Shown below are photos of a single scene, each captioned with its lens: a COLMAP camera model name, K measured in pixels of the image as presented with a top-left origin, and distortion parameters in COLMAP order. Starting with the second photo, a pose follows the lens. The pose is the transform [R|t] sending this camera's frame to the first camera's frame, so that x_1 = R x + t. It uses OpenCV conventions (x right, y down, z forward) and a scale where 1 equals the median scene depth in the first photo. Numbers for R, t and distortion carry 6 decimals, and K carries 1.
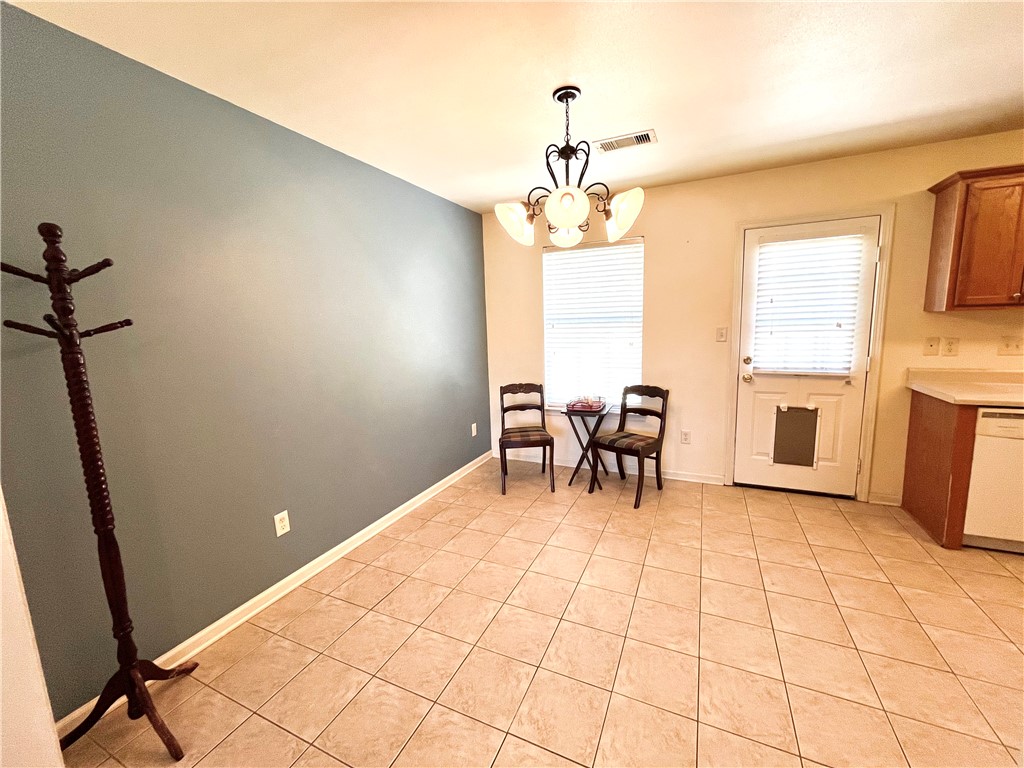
lens RADIAL K [[412.6, 0, 510.3], [0, 412.6, 384.1], [0, 0, 1]] dist [-0.006656, 0.000291]
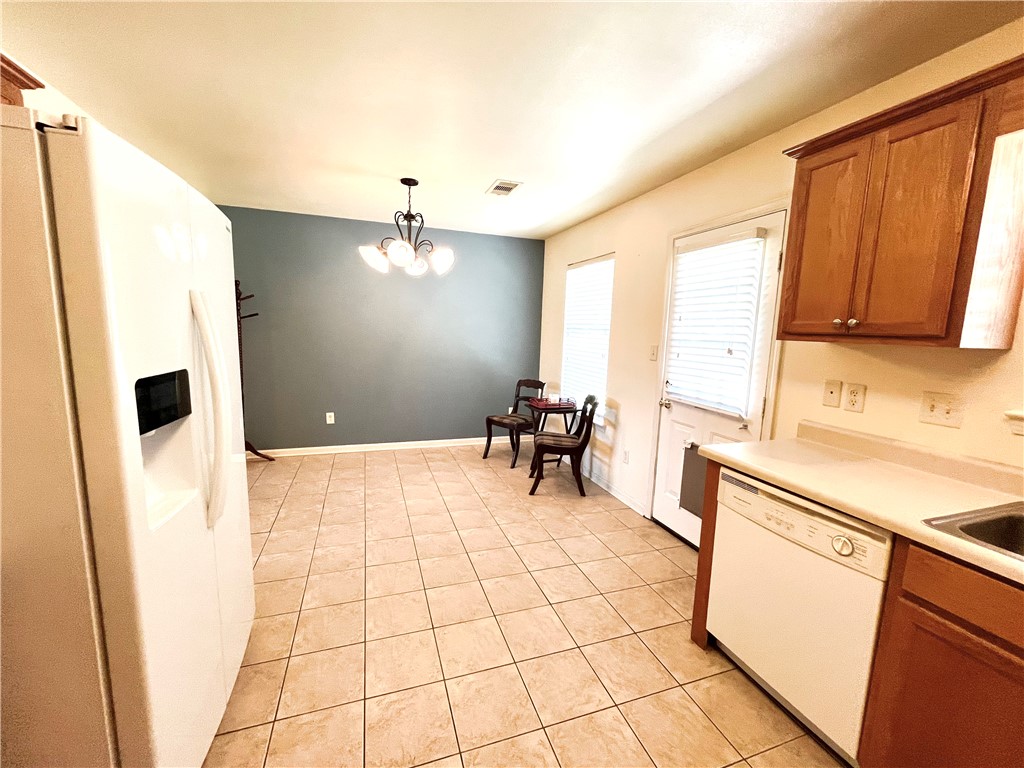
lens RADIAL K [[412.6, 0, 508.5], [0, 412.6, 382.7], [0, 0, 1]] dist [-0.006656, 0.000291]
pose [[0.694889, 0.149691, -0.703365, 1.139607], [-0.162070, 0.985531, 0.049625, -0.056630], [0.700616, 0.079510, 0.709095, 0.138535]]
